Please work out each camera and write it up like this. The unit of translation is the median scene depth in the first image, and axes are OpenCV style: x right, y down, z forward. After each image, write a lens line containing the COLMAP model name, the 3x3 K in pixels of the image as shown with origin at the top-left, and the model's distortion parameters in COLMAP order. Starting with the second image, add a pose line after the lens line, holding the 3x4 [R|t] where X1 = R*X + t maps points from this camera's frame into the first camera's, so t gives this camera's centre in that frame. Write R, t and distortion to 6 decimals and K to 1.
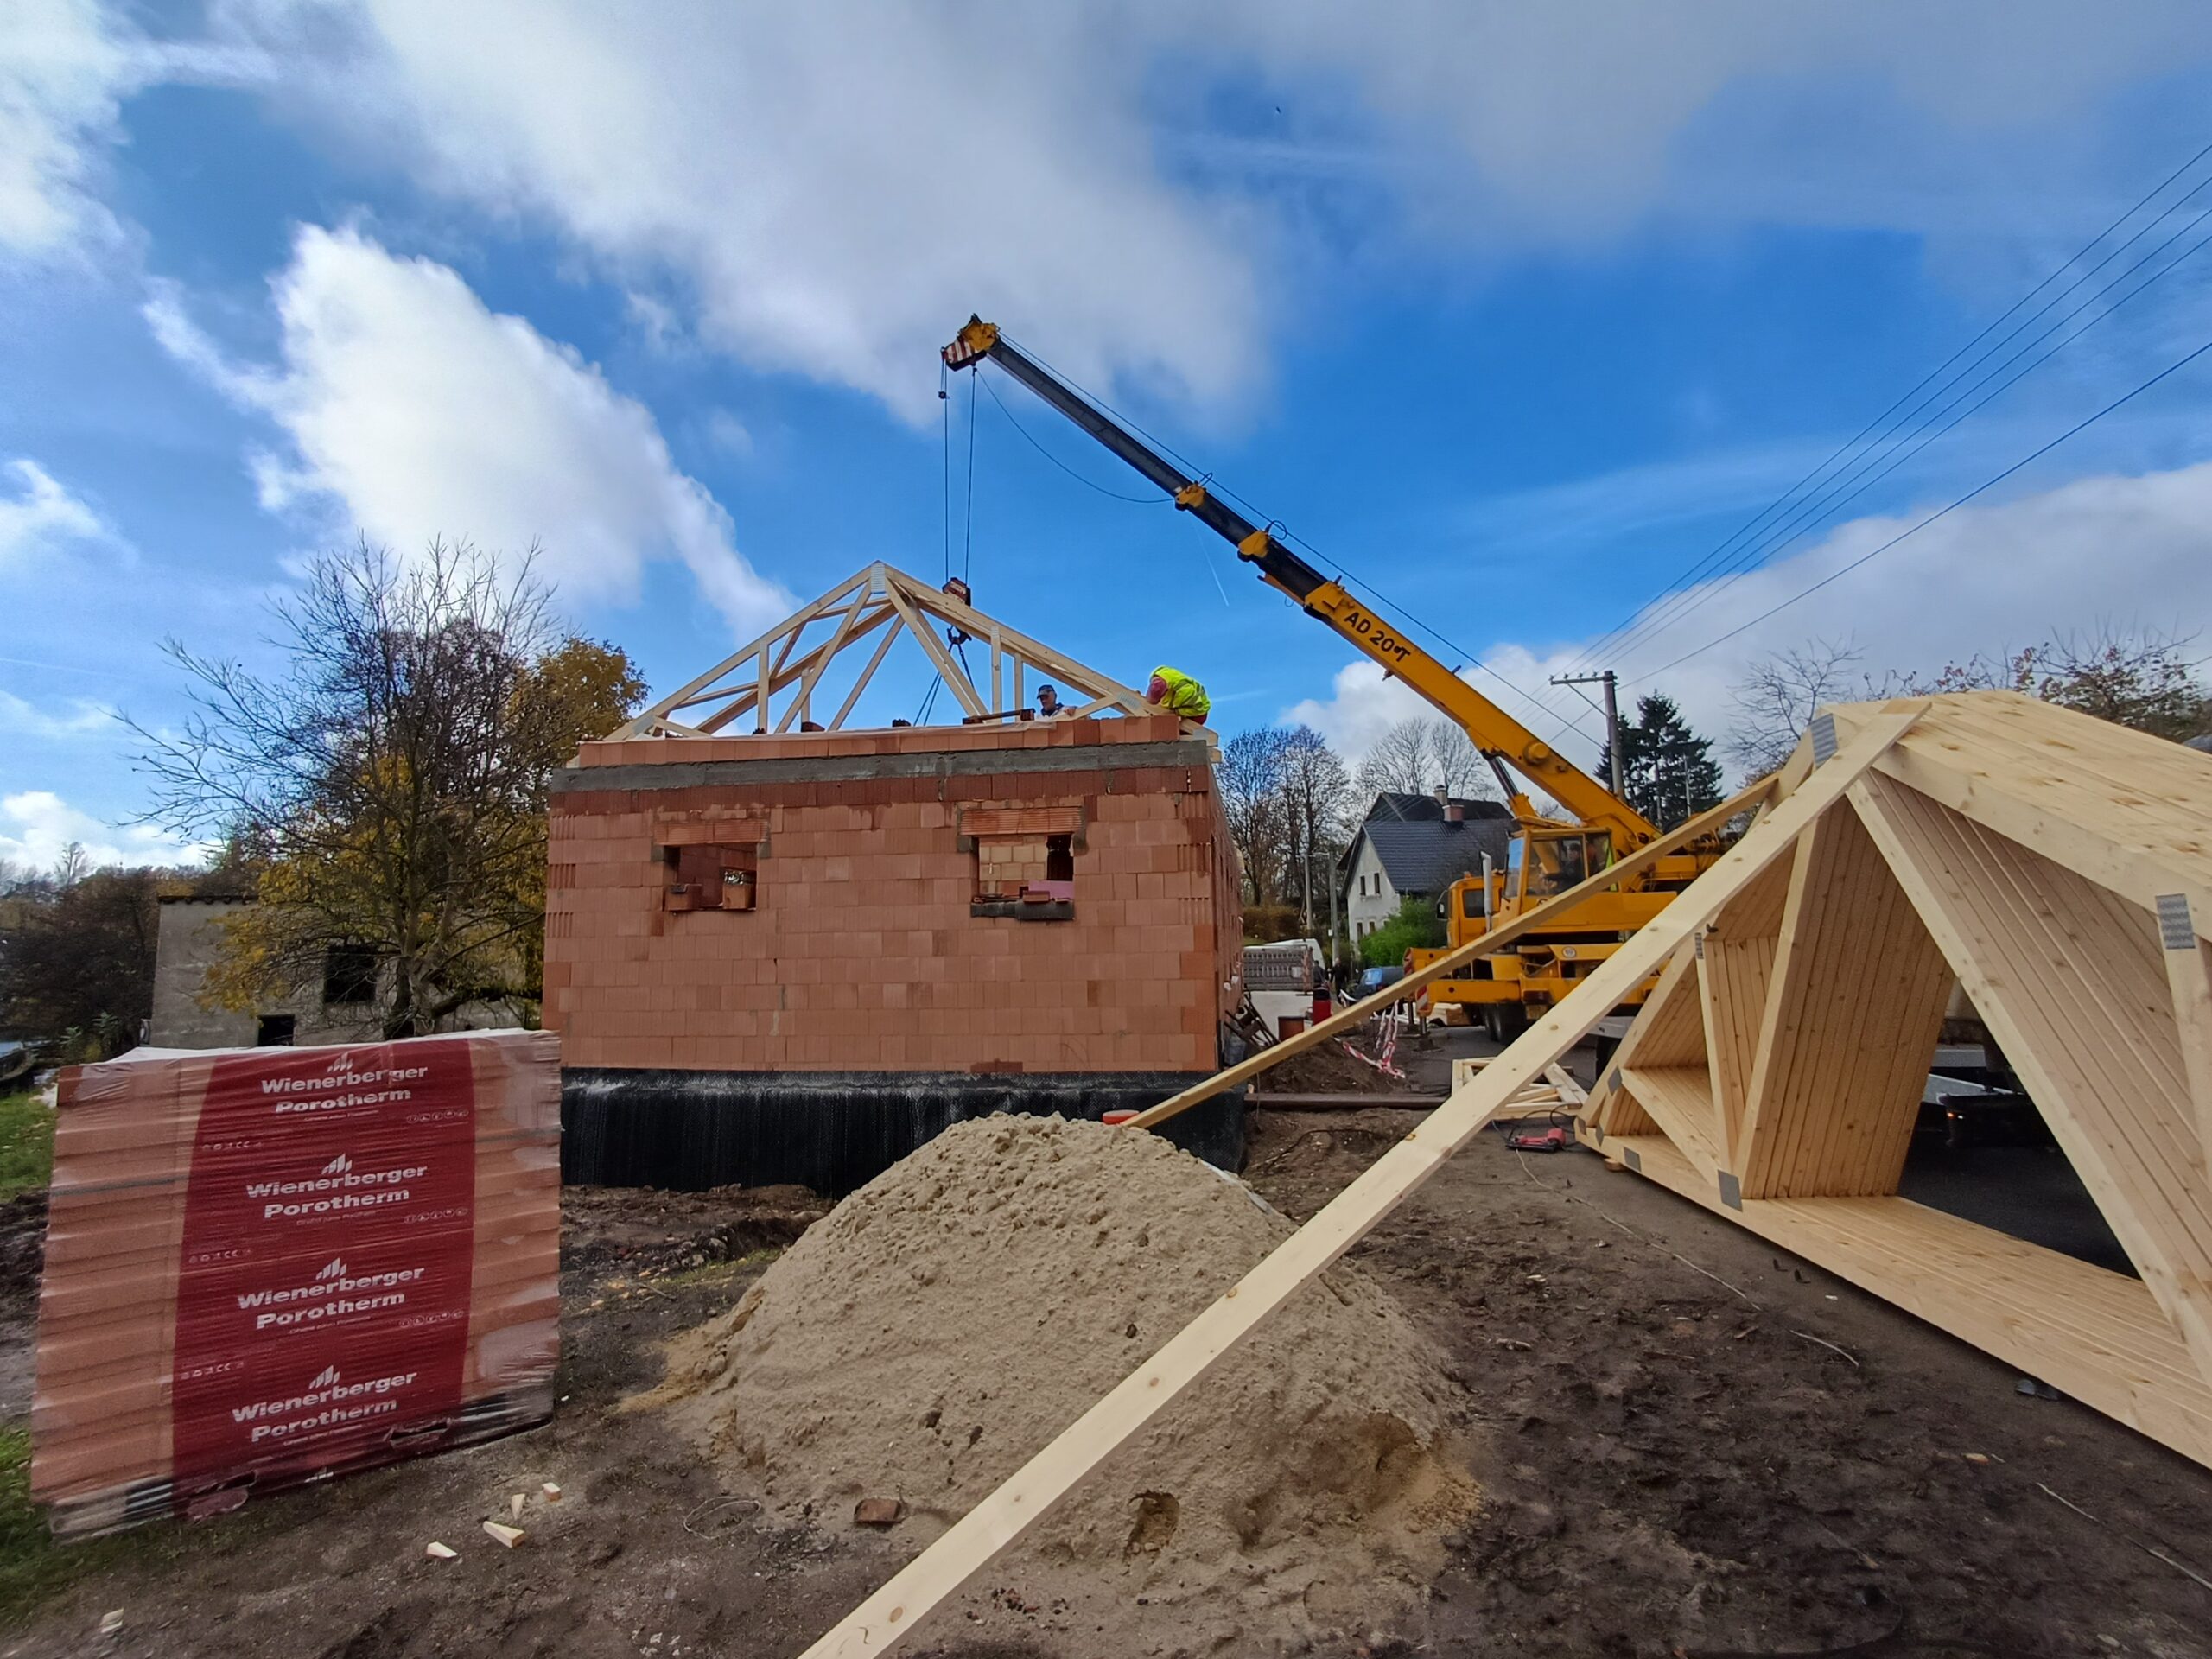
lens RADIAL K [[1003.6, 0, 1106.4], [0, 1003.6, 807.7], [0, 0, 1]] dist [-0.001837, 0.000457]
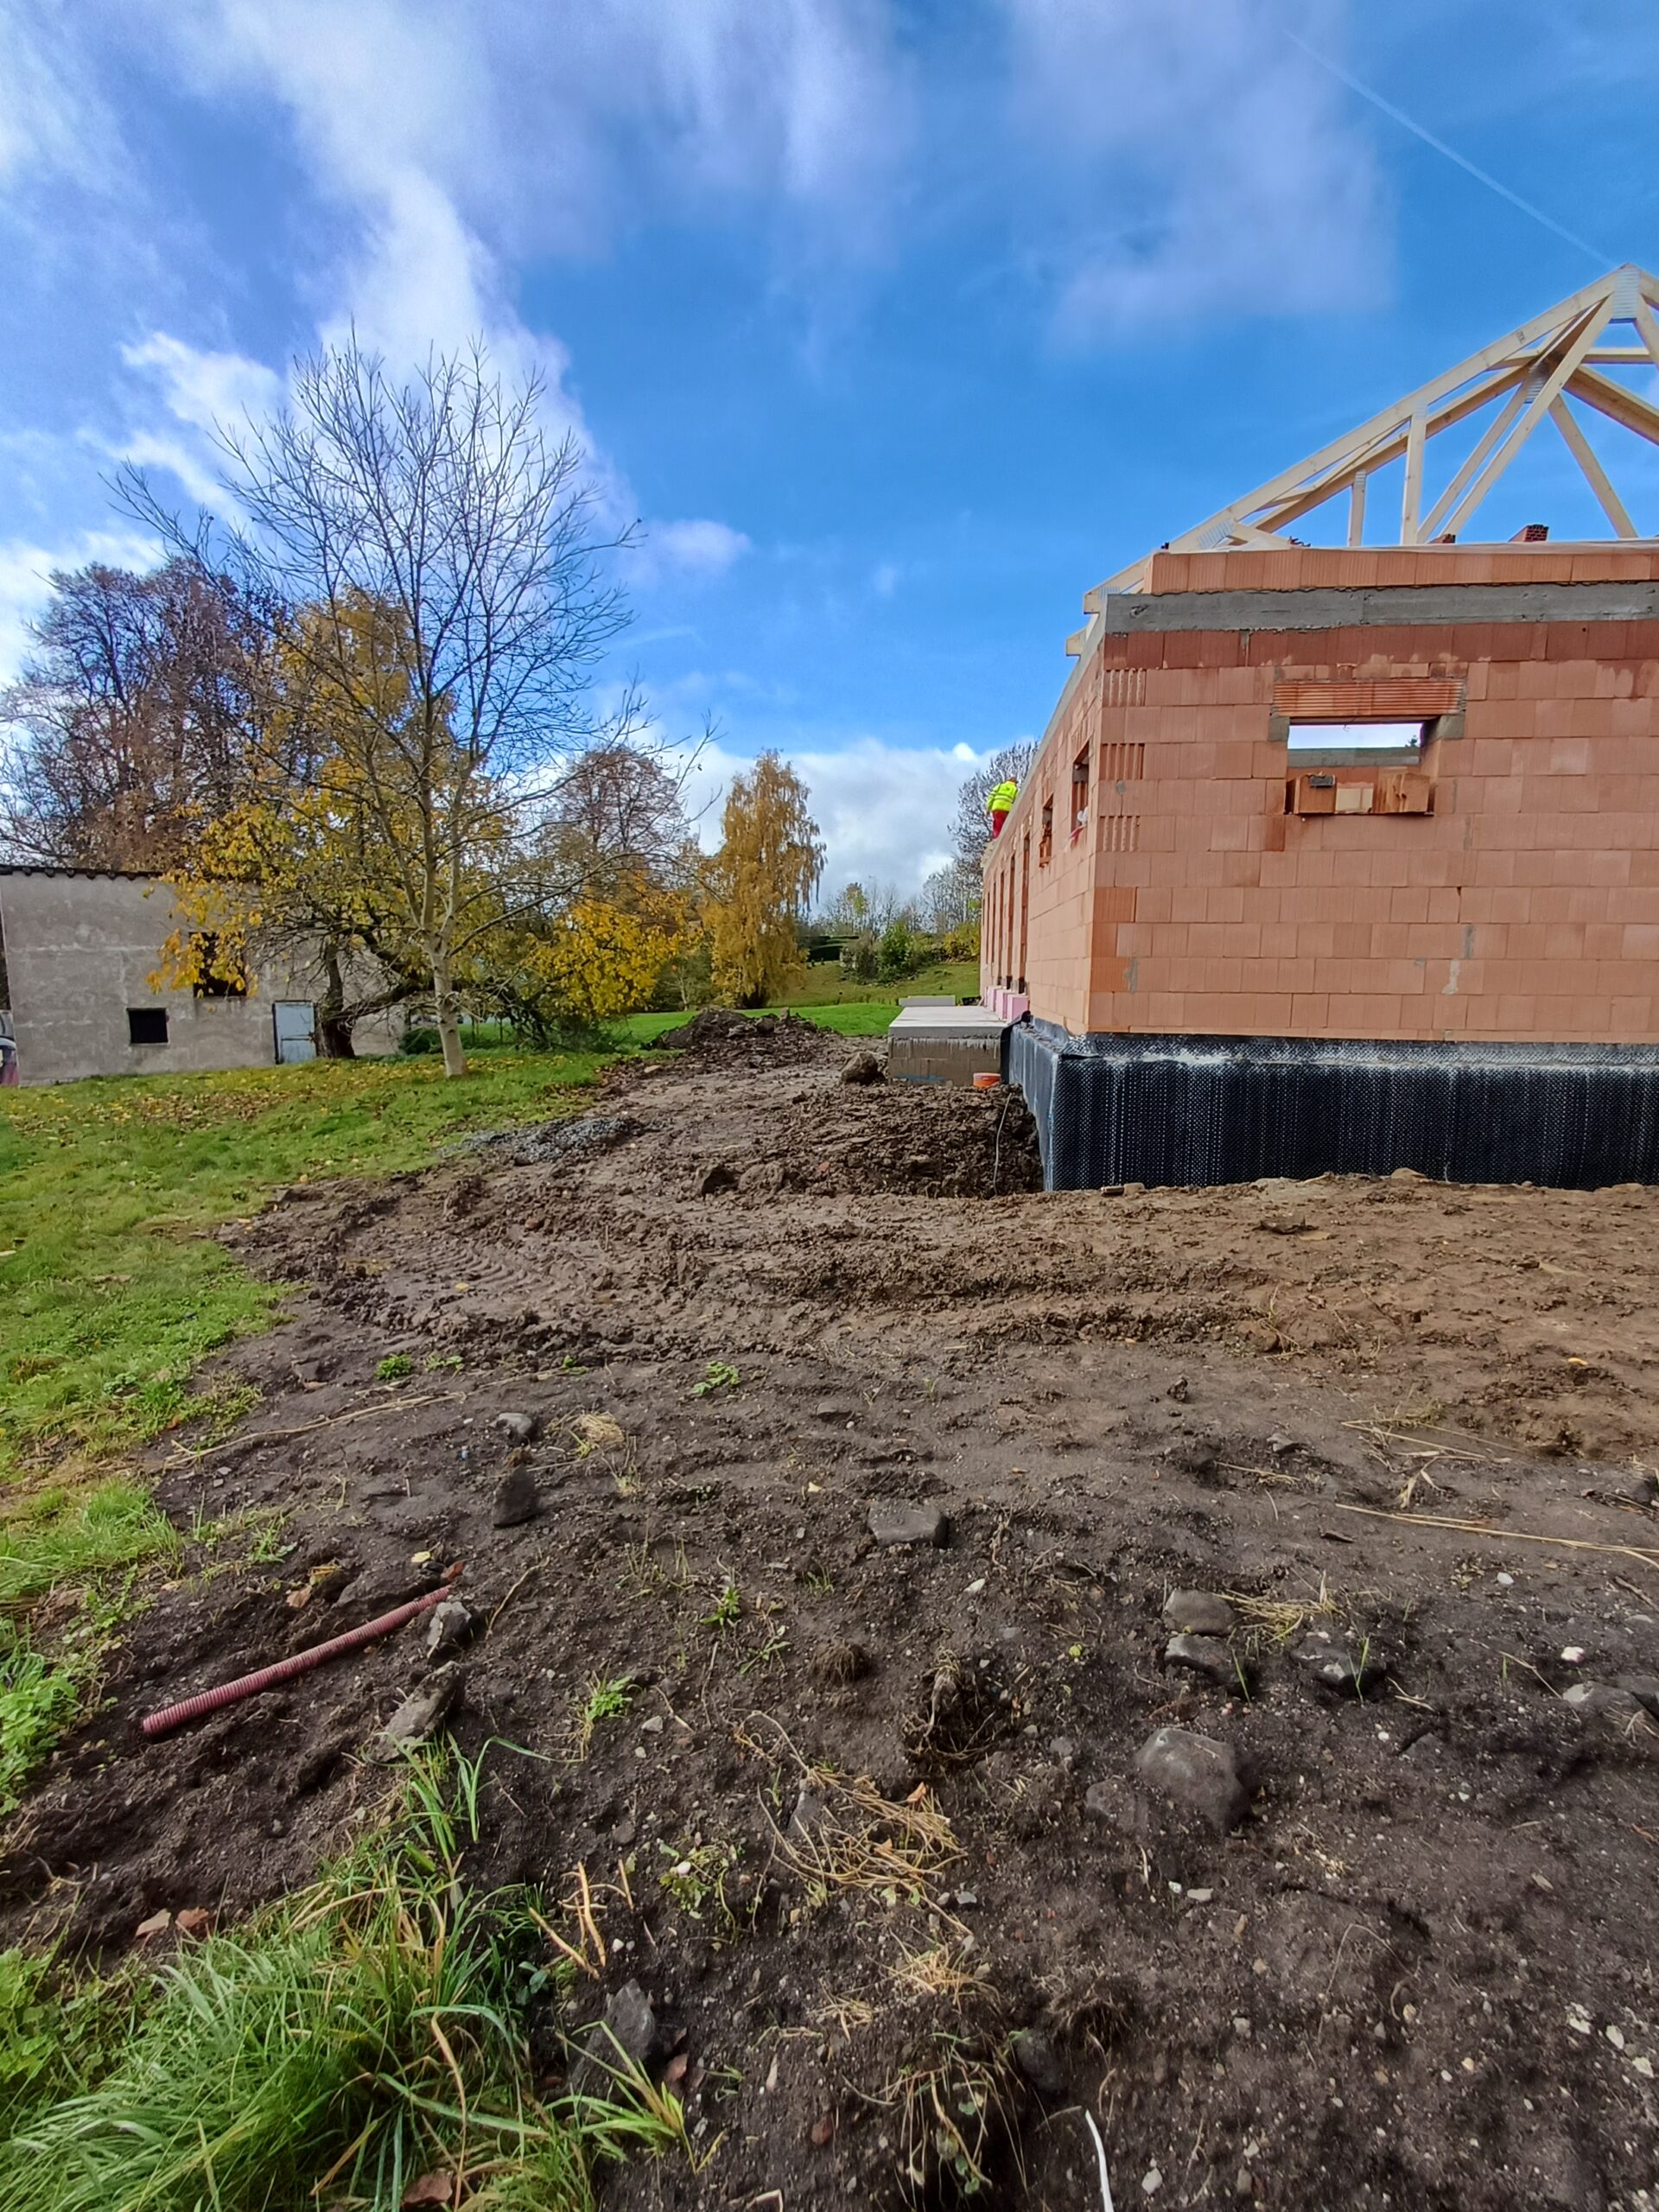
lens RADIAL K [[1003.6, 0, 818.8], [0, 1003.6, 1104.8], [0, 0, 1]] dist [-0.001837, 0.000457]
pose [[0.998764, 0.019650, 0.045647, -0.819883], [-0.030714, 0.966154, 0.256130, 0.133061], [-0.039069, -0.257216, 0.965564, 0.296330]]
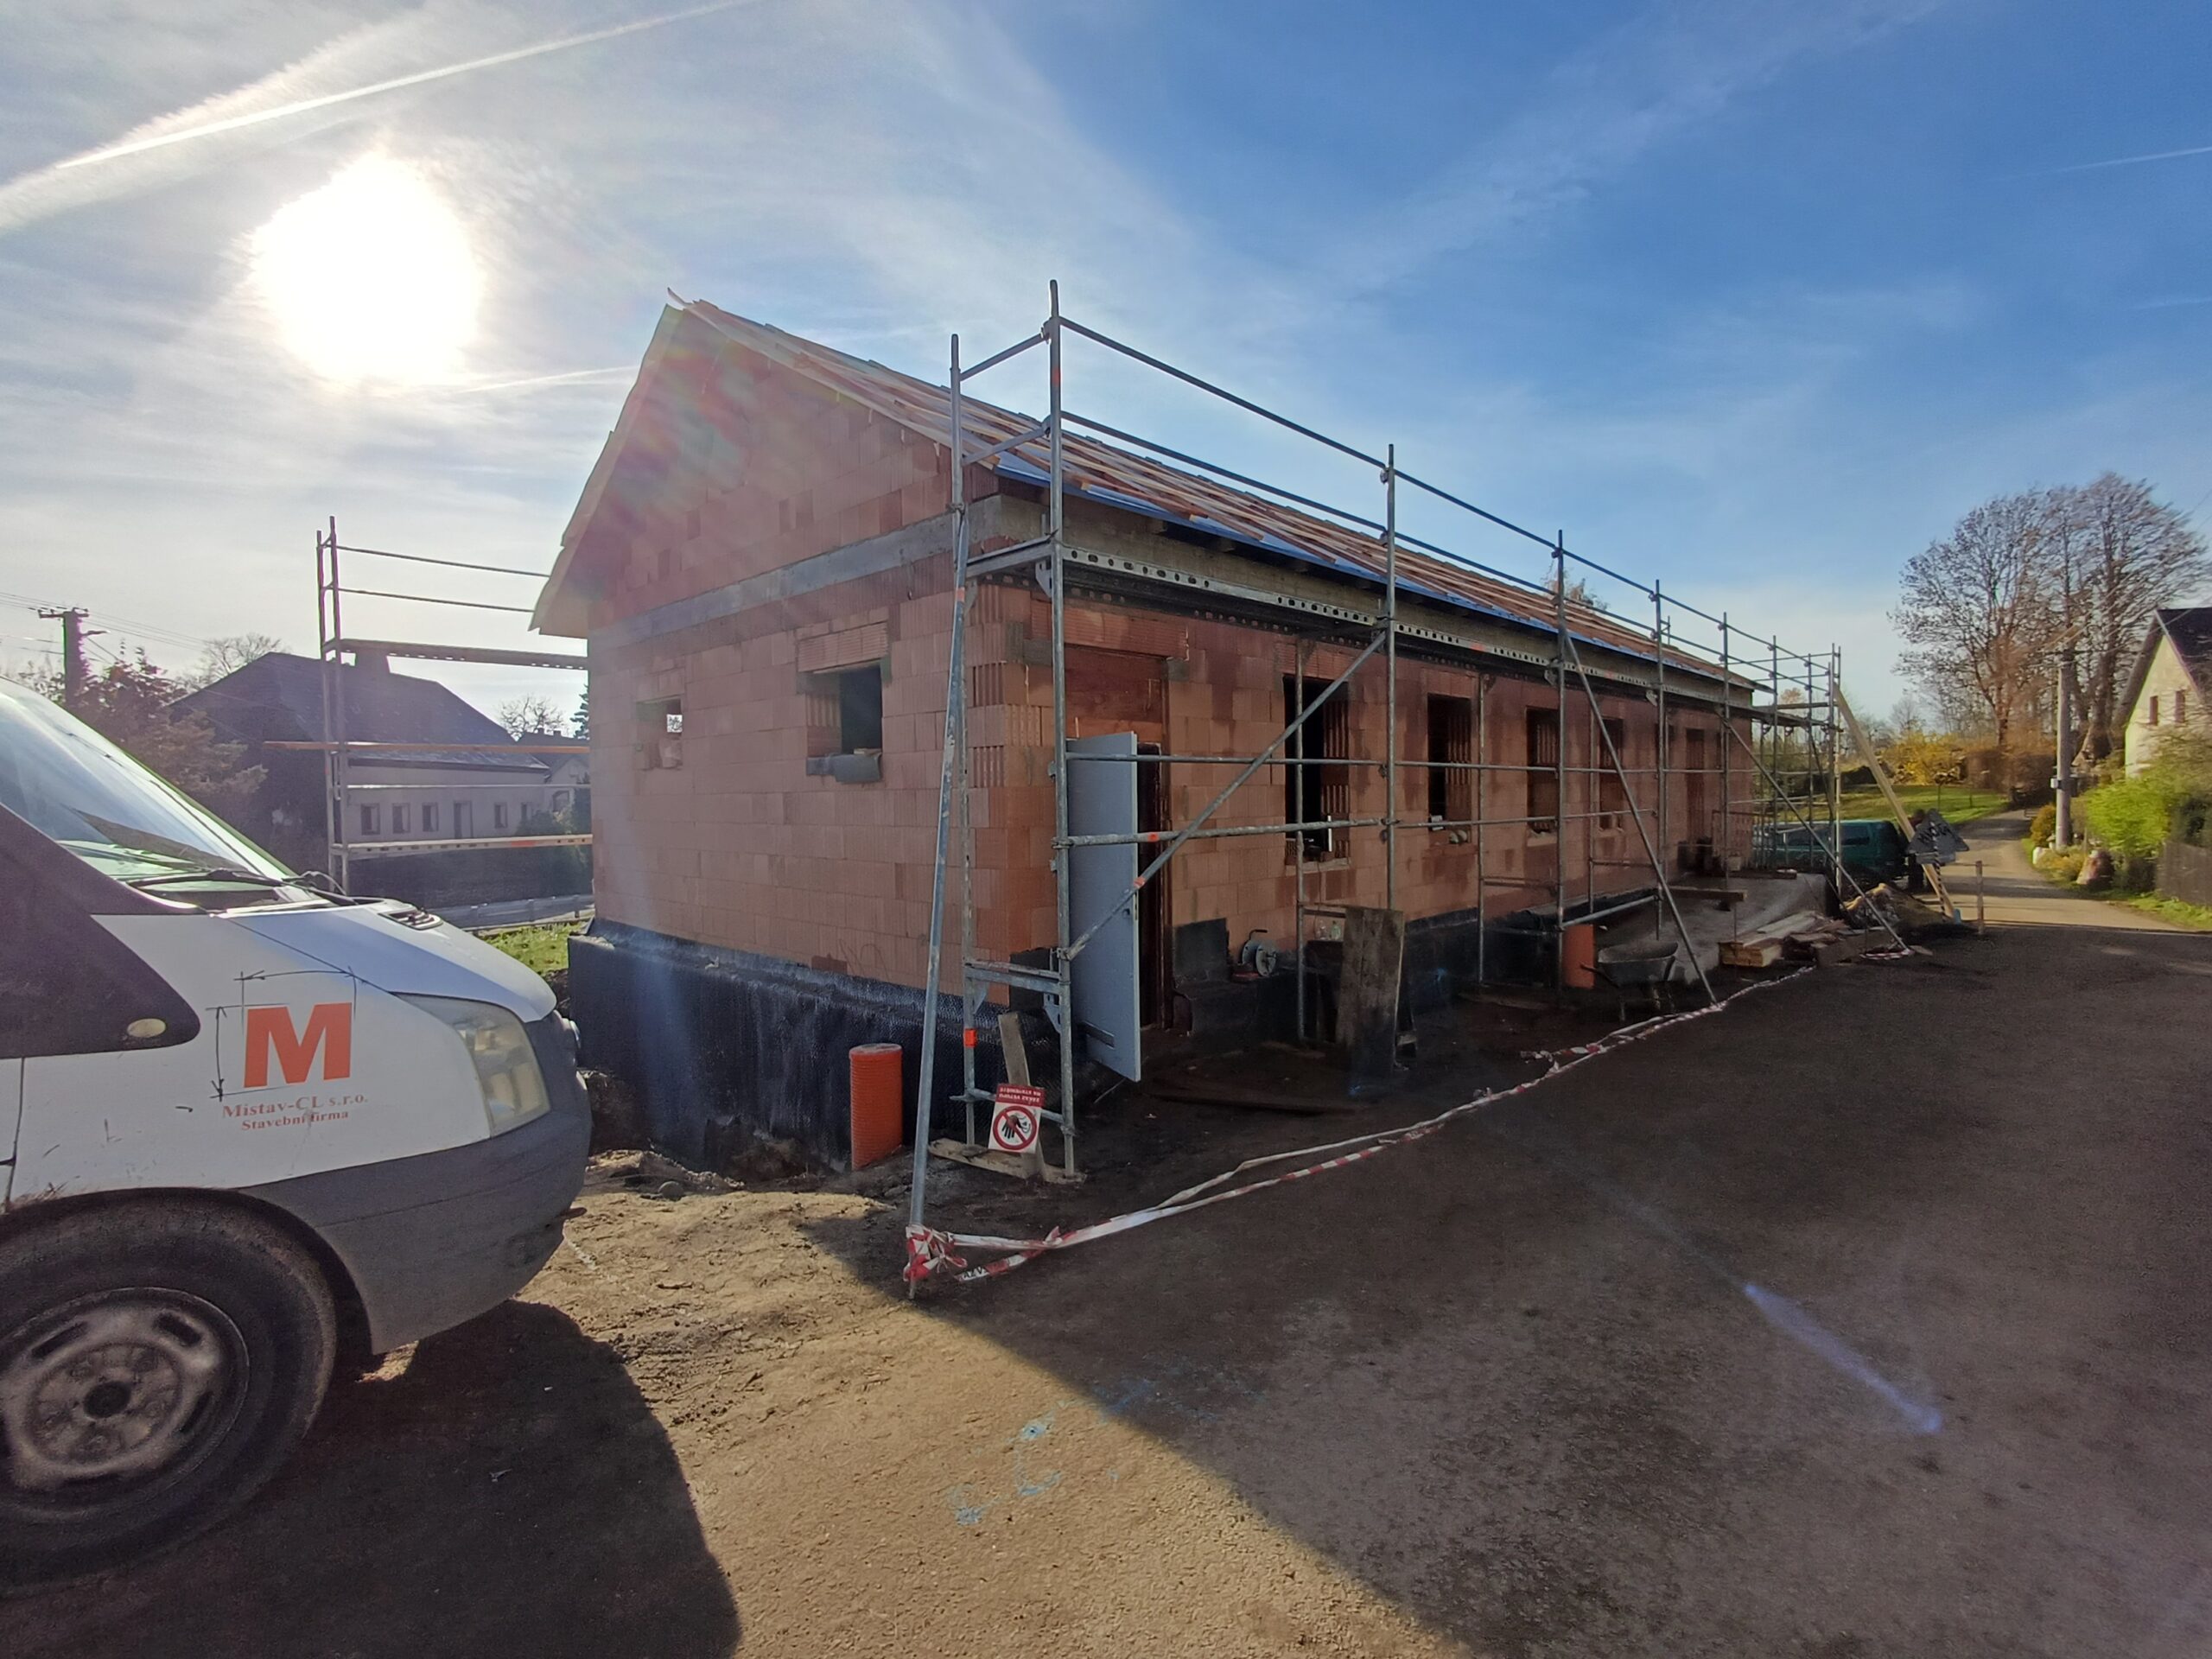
lens RADIAL K [[1003.6, 0, 1120.1], [0, 1003.6, 797.4], [0, 0, 1]] dist [-0.001837, 0.000457]
pose [[0.811485, 0.012339, -0.584243, 0.514455], [0.070988, 0.990291, 0.119515, 0.048749], [0.580046, -0.138459, 0.802730, 0.502294]]
